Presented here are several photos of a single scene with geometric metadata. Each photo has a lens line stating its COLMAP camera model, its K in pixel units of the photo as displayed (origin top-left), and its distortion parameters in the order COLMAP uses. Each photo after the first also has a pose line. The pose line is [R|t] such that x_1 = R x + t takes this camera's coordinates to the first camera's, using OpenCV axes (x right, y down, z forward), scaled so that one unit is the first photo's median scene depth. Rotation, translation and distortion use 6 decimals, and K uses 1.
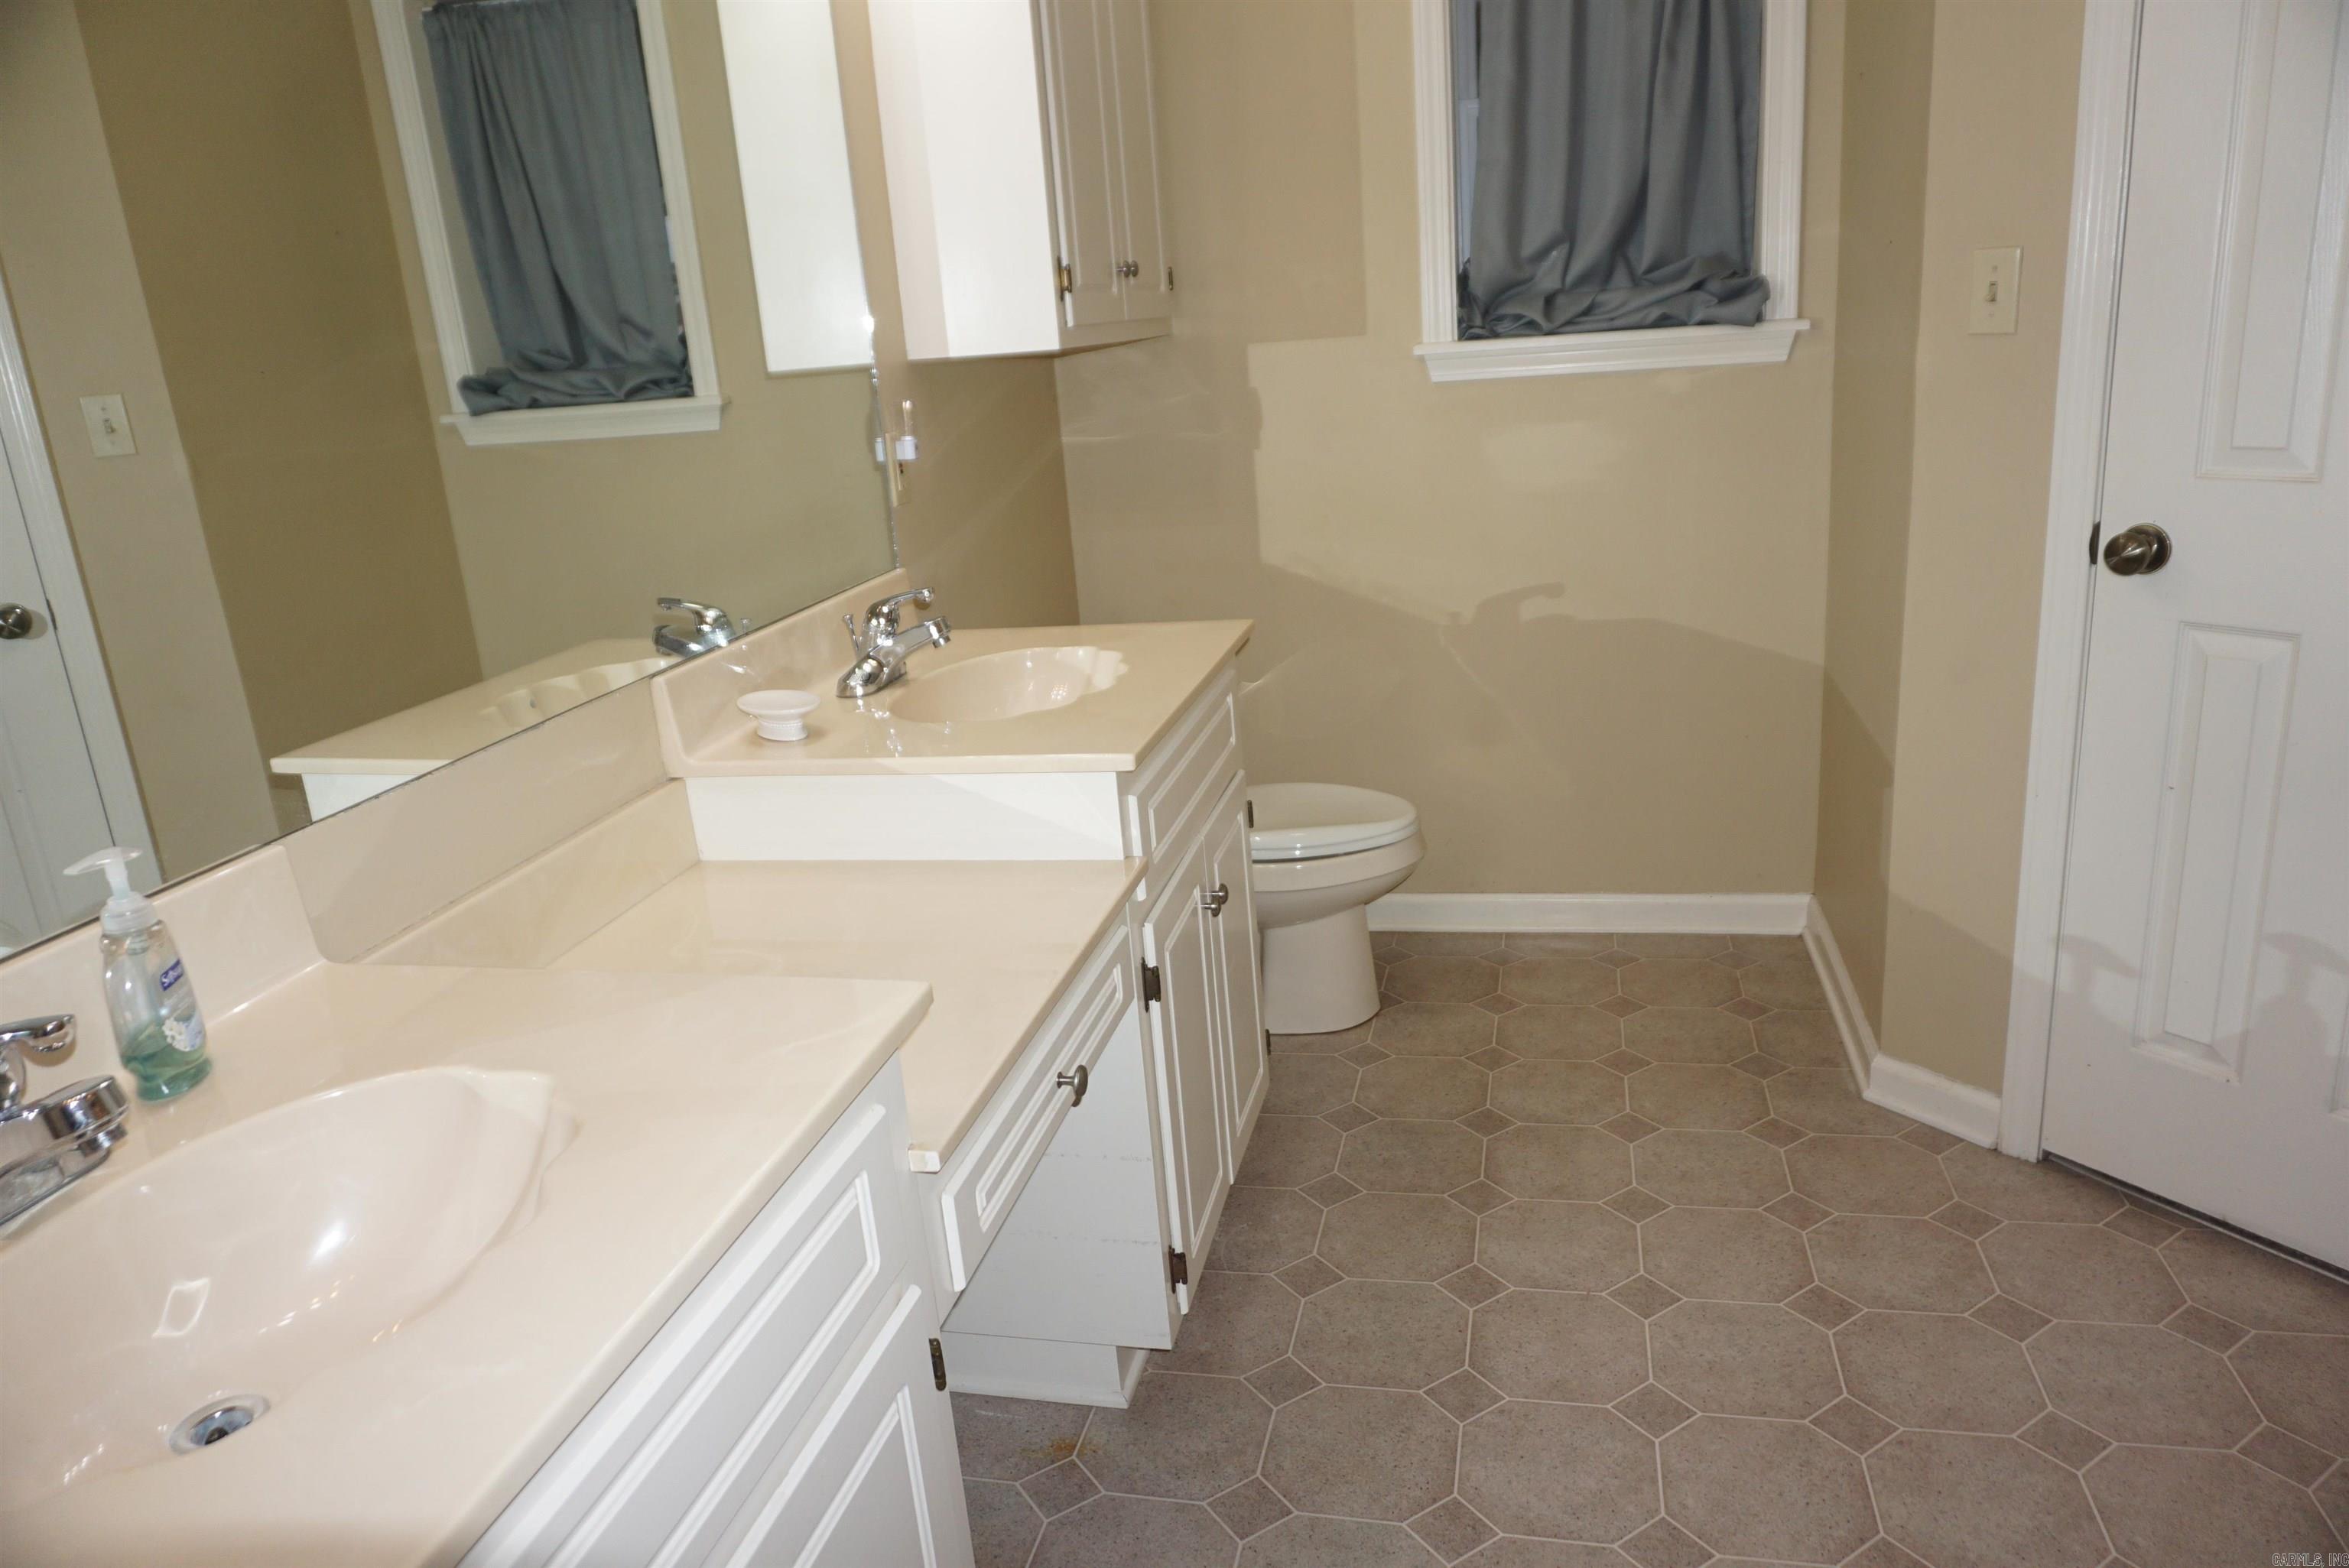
lens RADIAL K [[1563.2, 0, 1174.5], [0, 1563.2, 784.0], [0, 0, 1]] dist [-0.053922, 0.036665]
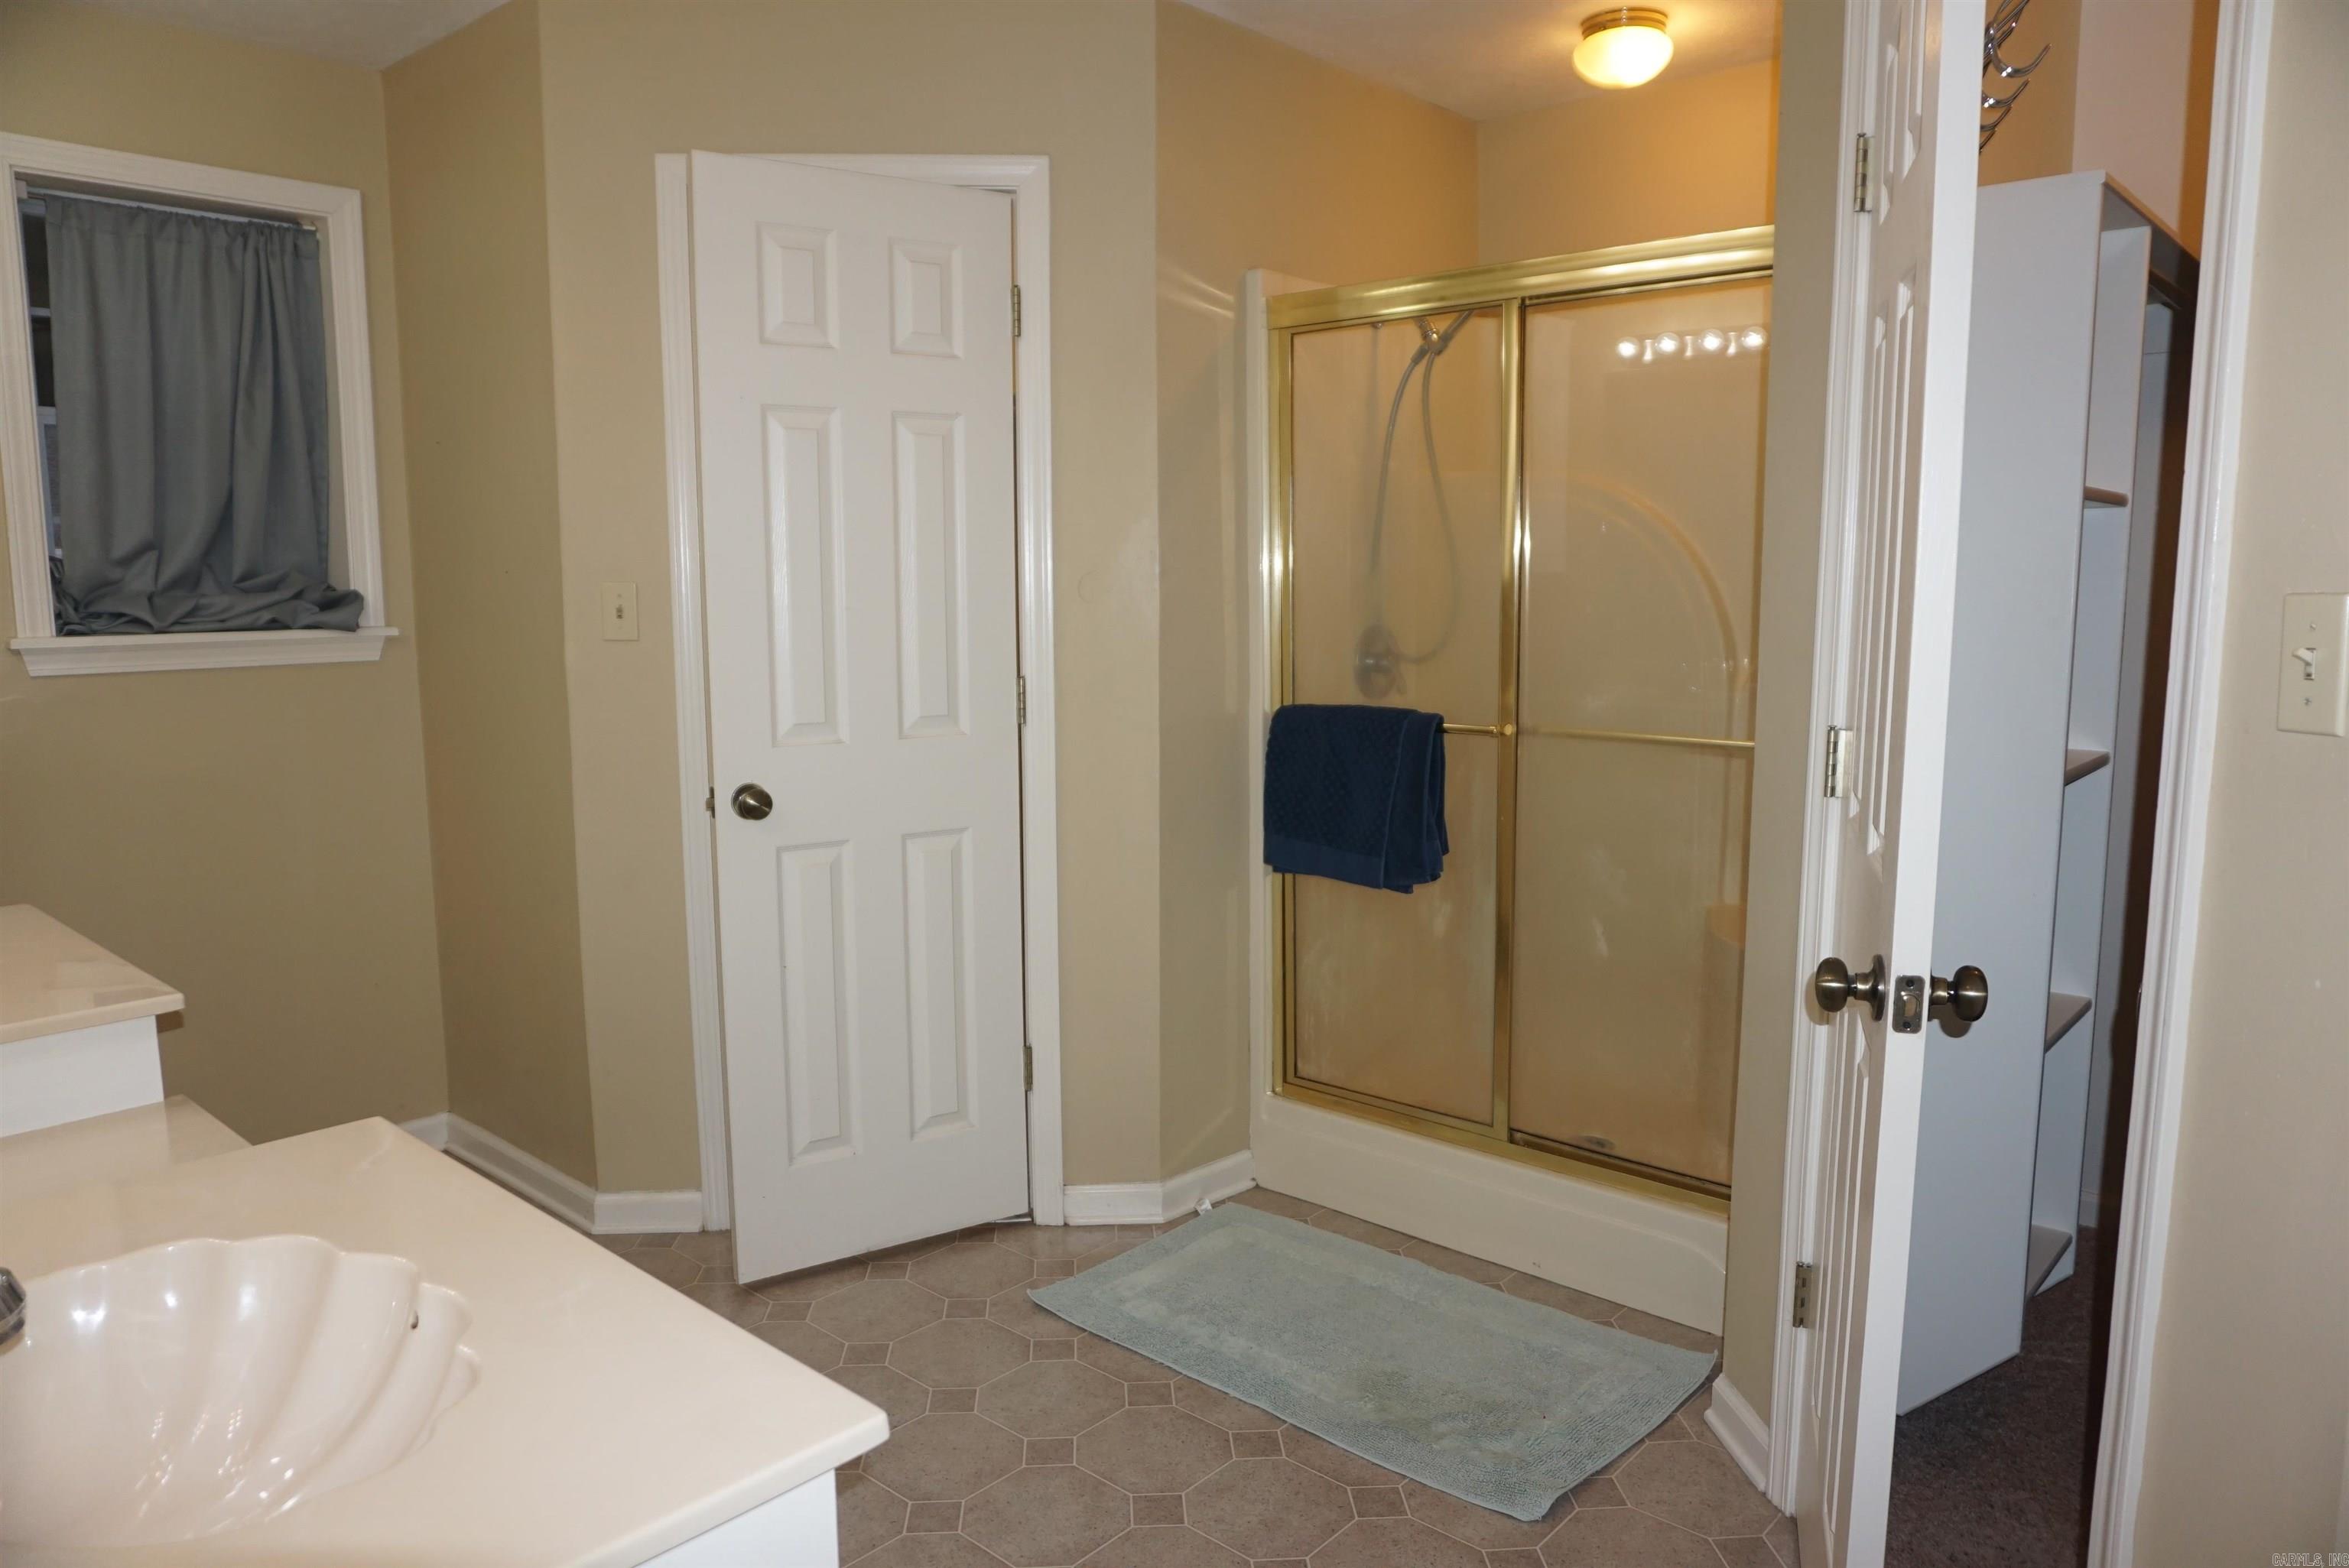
lens RADIAL K [[1563.2, 0, 1174.5], [0, 1563.2, 784.0], [0, 0, 1]] dist [-0.053922, 0.036665]
pose [[0.480259, -0.044378, 0.876003, -0.348327], [0.220687, 0.972705, -0.071712, 0.037863], [-0.848910, 0.227763, 0.476944, -0.060557]]
